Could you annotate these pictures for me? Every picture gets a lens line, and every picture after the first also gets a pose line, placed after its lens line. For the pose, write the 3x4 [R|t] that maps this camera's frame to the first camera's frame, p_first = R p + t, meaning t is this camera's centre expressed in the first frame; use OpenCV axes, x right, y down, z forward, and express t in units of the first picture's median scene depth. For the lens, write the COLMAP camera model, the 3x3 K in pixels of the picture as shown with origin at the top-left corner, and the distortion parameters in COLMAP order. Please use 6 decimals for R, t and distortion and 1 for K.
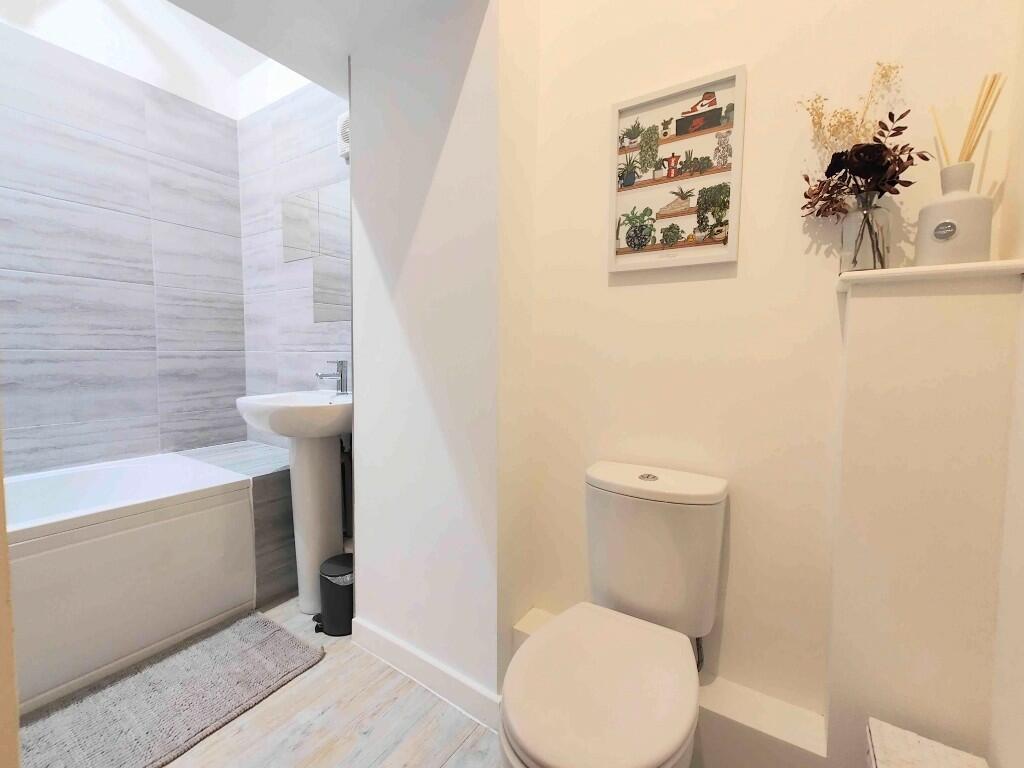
lens RADIAL K [[450.2, 0, 510.6], [0, 450.2, 380.2], [0, 0, 1]] dist [0.009249, 0.000160]
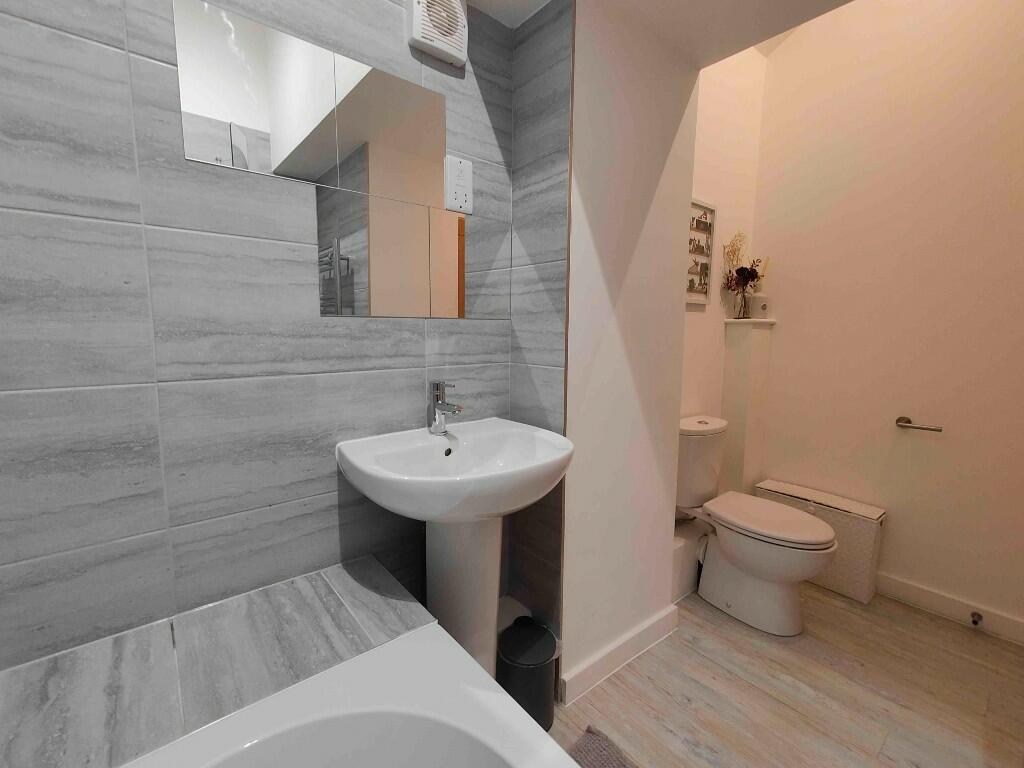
lens RADIAL K [[450.2, 0, 510.6], [0, 450.2, 380.2], [0, 0, 1]] dist [0.009249, 0.000160]
pose [[0.294626, -0.115197, 0.948644, -1.499556], [0.057804, 0.993038, 0.102635, -0.166357], [-0.953863, 0.024597, 0.299233, 1.114625]]
